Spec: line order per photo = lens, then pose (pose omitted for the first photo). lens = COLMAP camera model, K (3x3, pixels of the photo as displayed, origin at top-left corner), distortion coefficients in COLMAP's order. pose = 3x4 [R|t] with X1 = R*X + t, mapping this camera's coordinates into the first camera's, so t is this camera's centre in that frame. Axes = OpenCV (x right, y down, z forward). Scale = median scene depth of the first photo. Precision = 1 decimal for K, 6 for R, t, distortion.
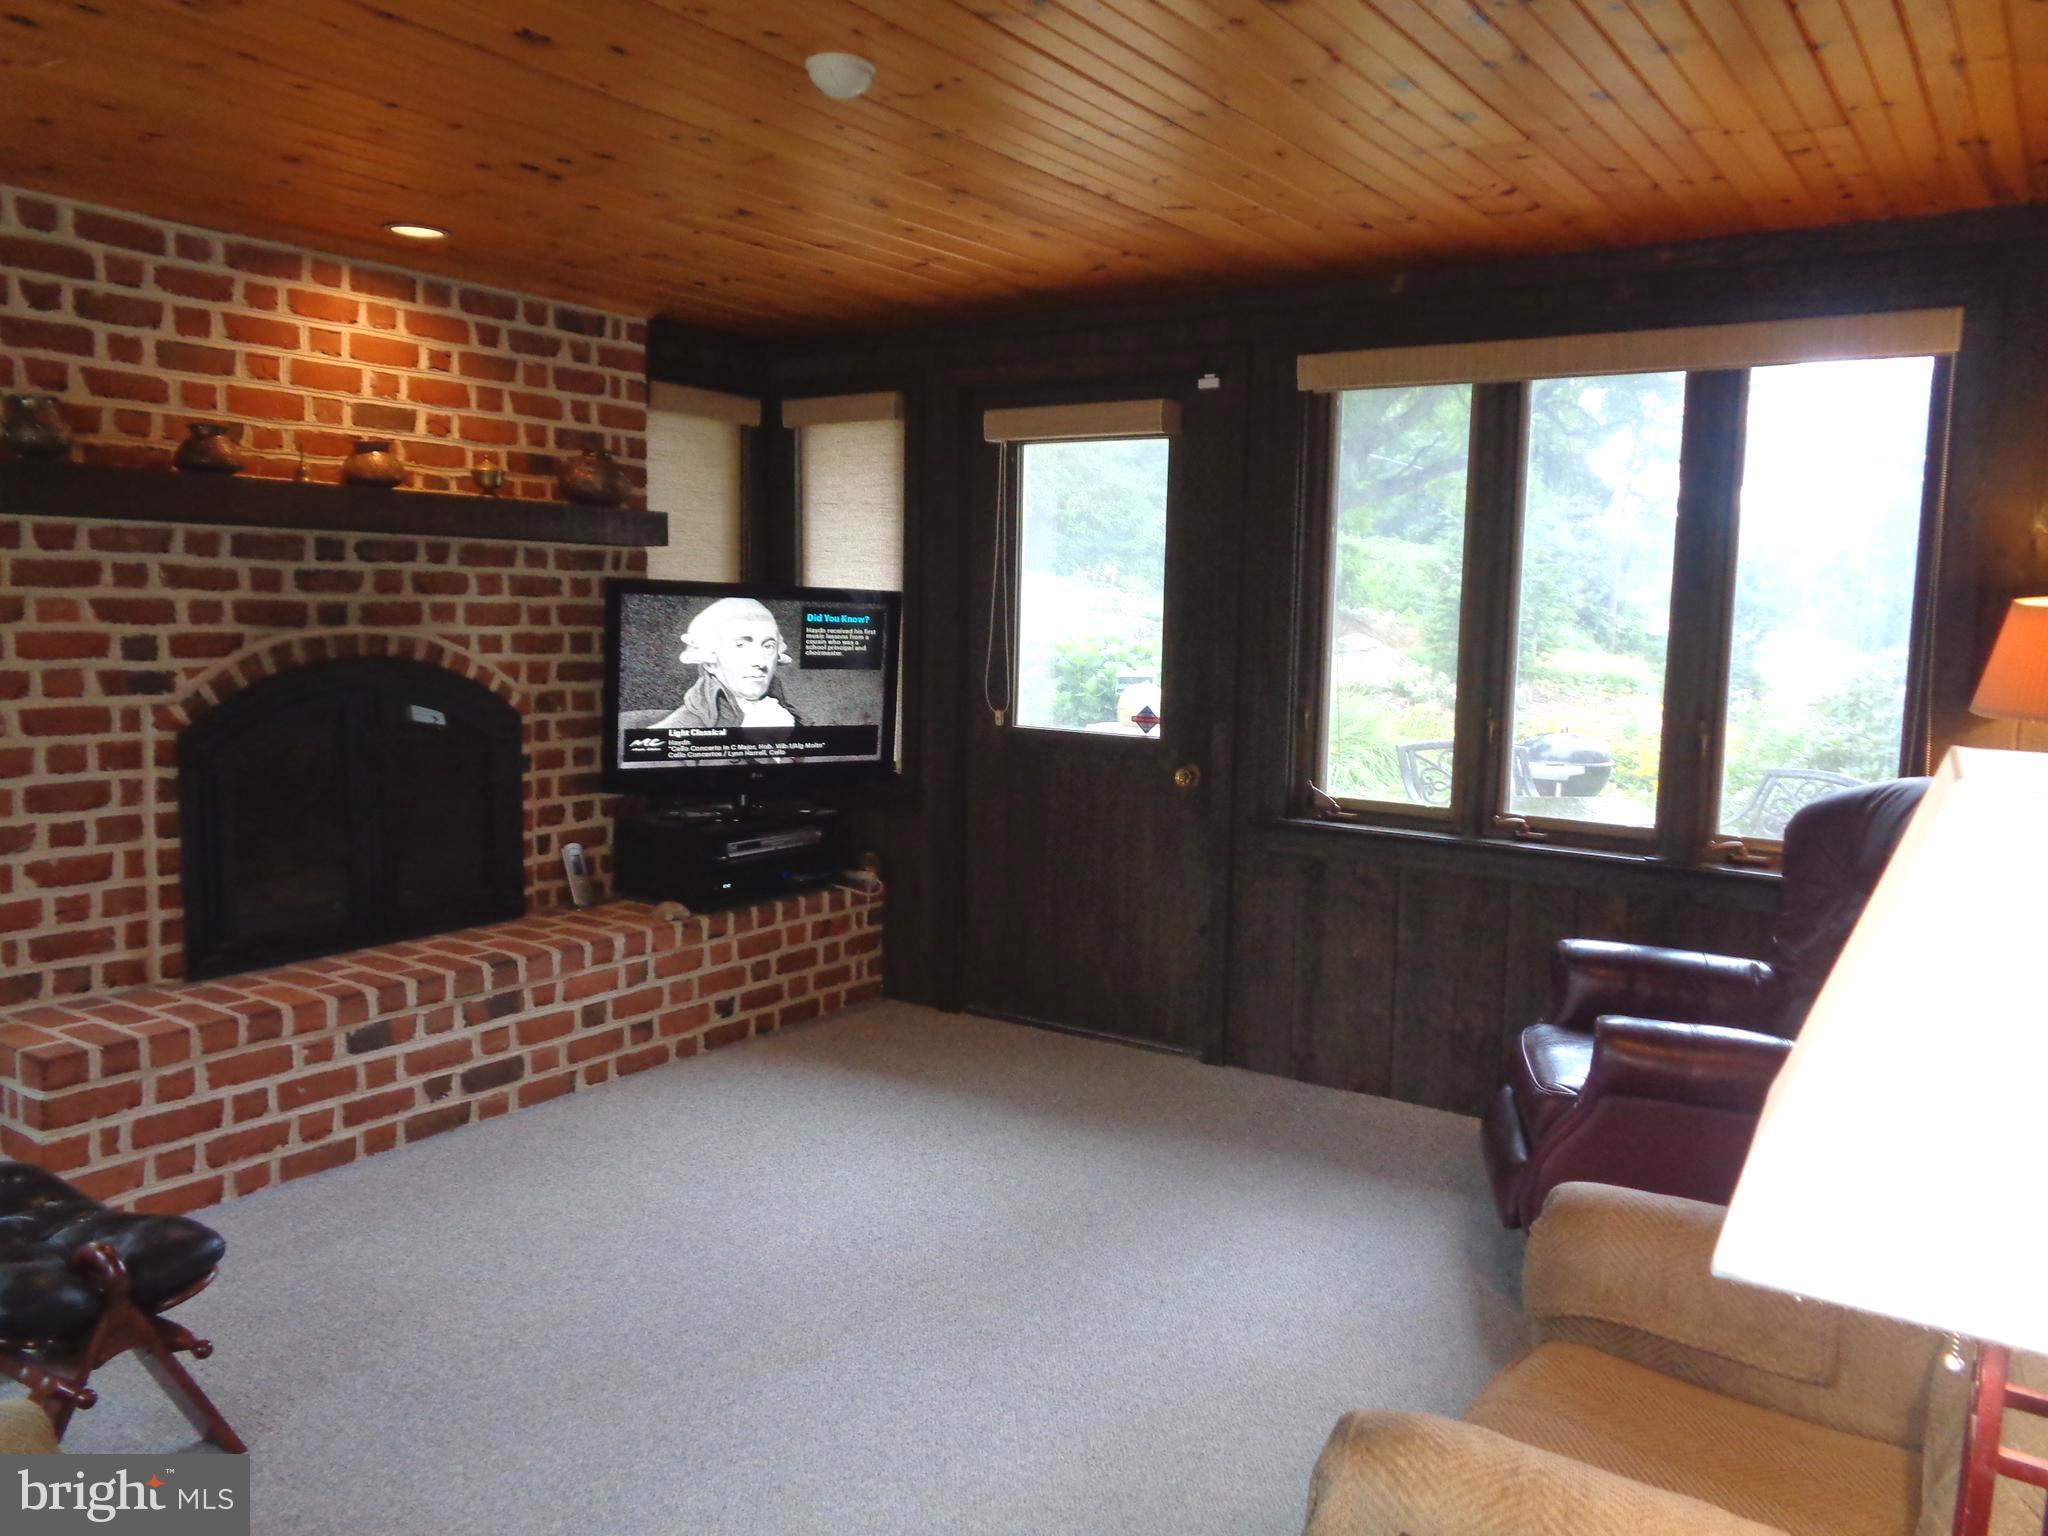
lens RADIAL K [[1523.5, 0, 1024.0], [0, 1523.5, 768.0], [0, 0, 1]] dist [0.004211, 0.002591]
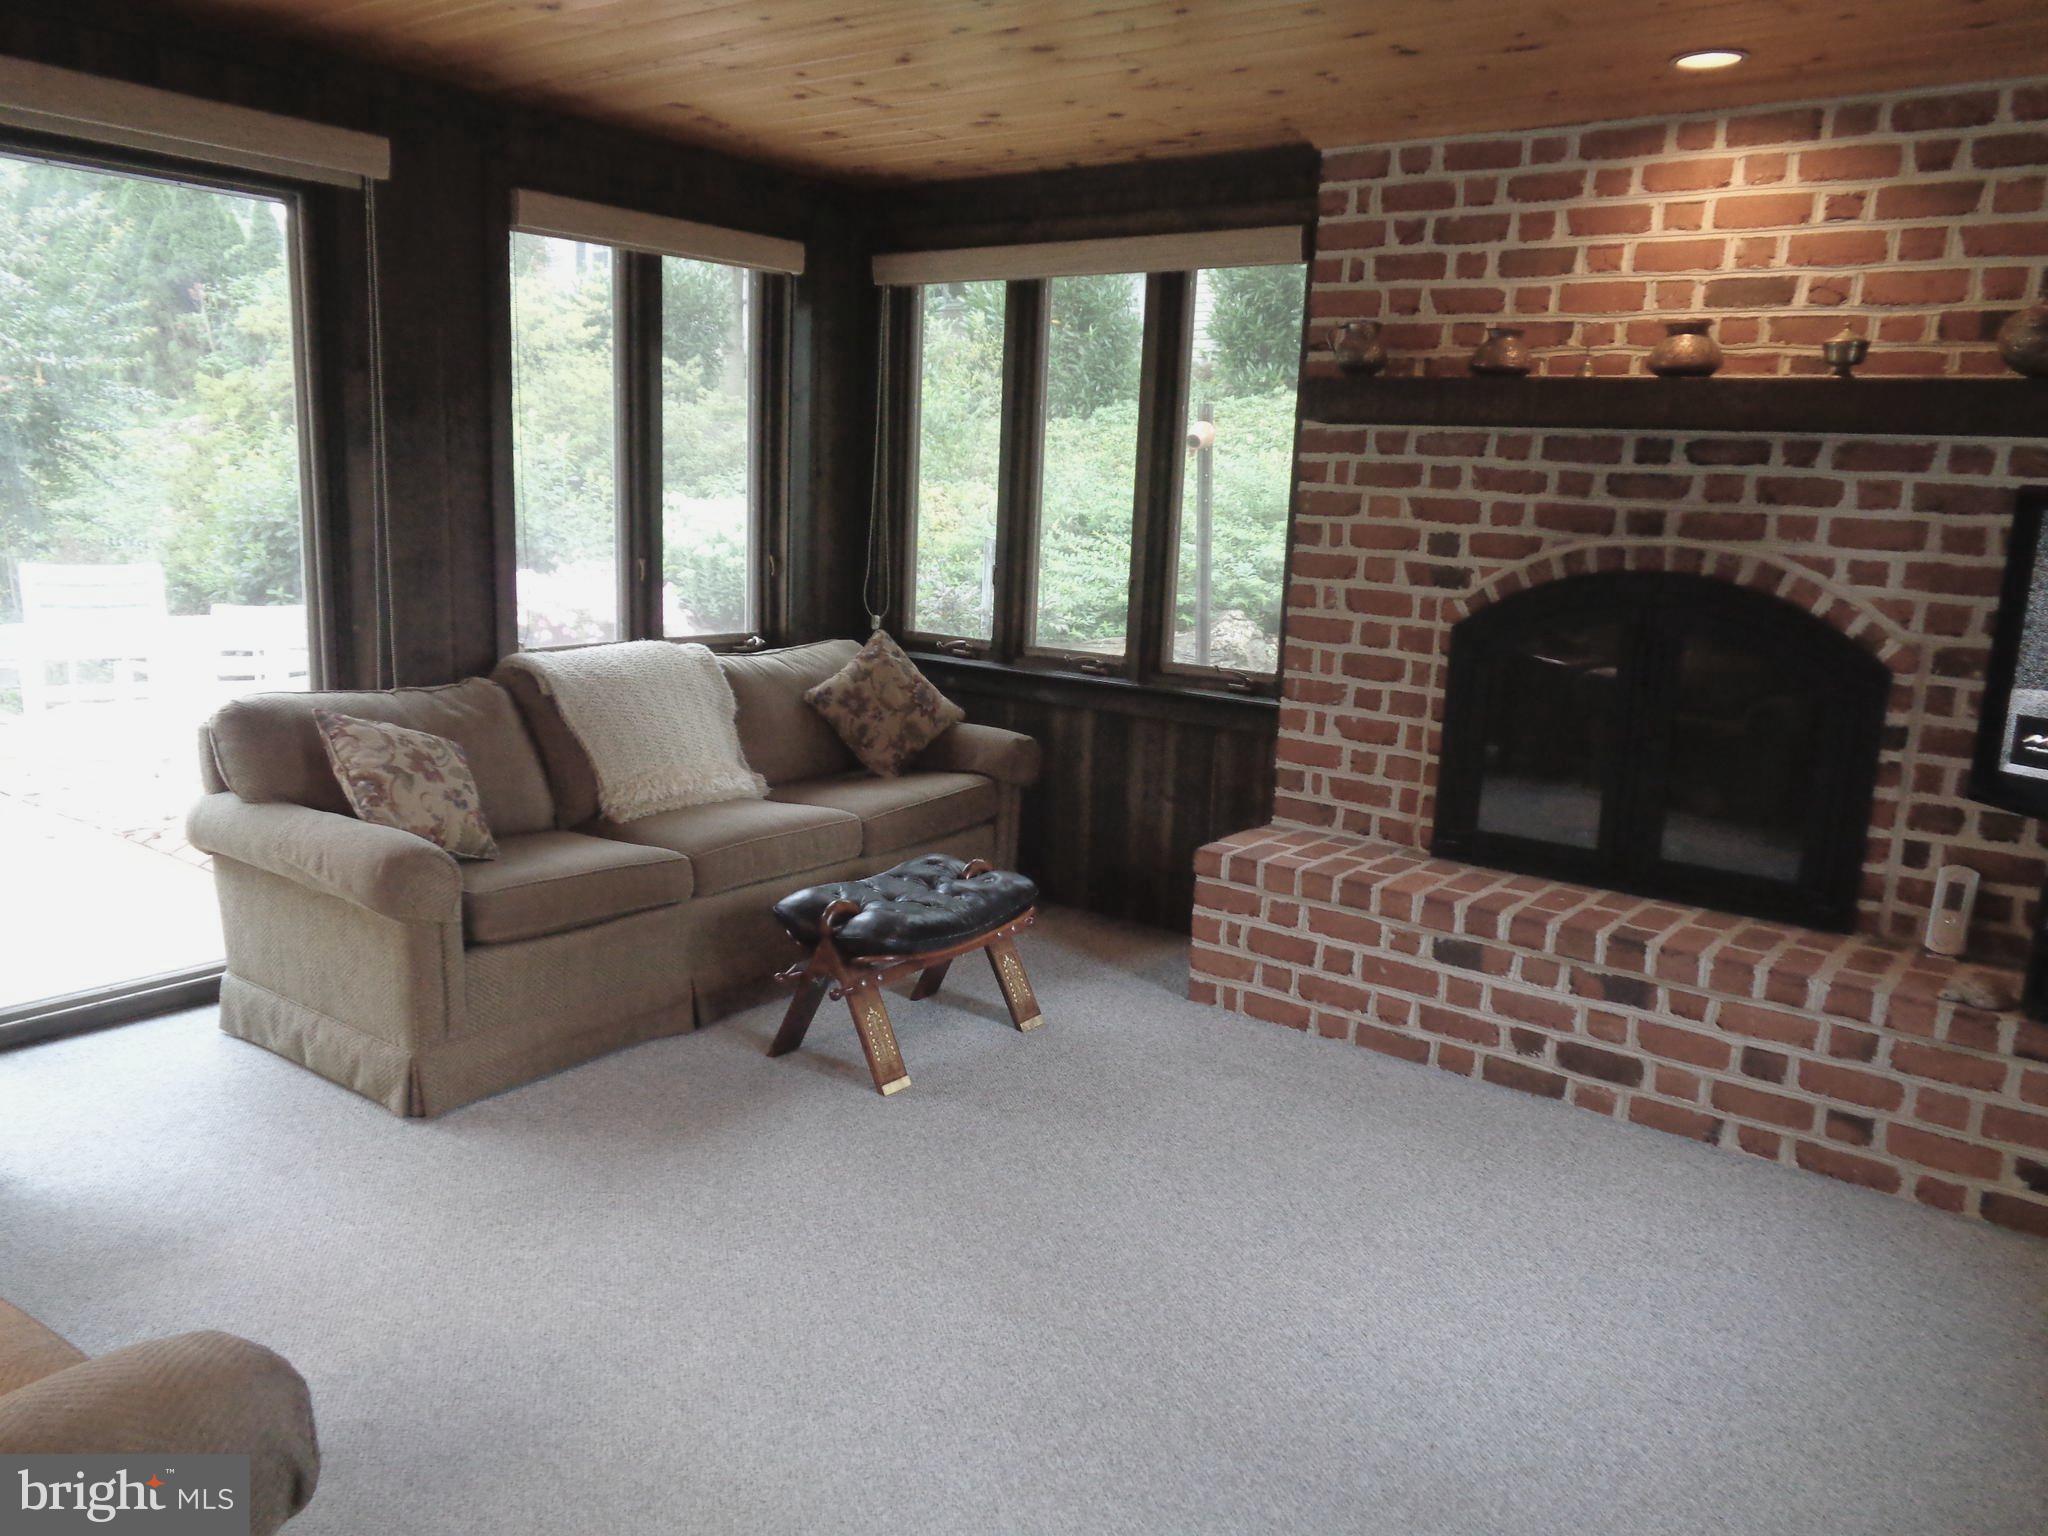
lens RADIAL K [[1523.5, 0, 1024.0], [0, 1523.5, 768.0], [0, 0, 1]] dist [0.004211, 0.002591]
pose [[-0.038623, 0.170855, -0.984539, 0.495890], [-0.153290, 0.972599, 0.174796, -0.062625], [0.987426, 0.157671, -0.011374, 0.686503]]
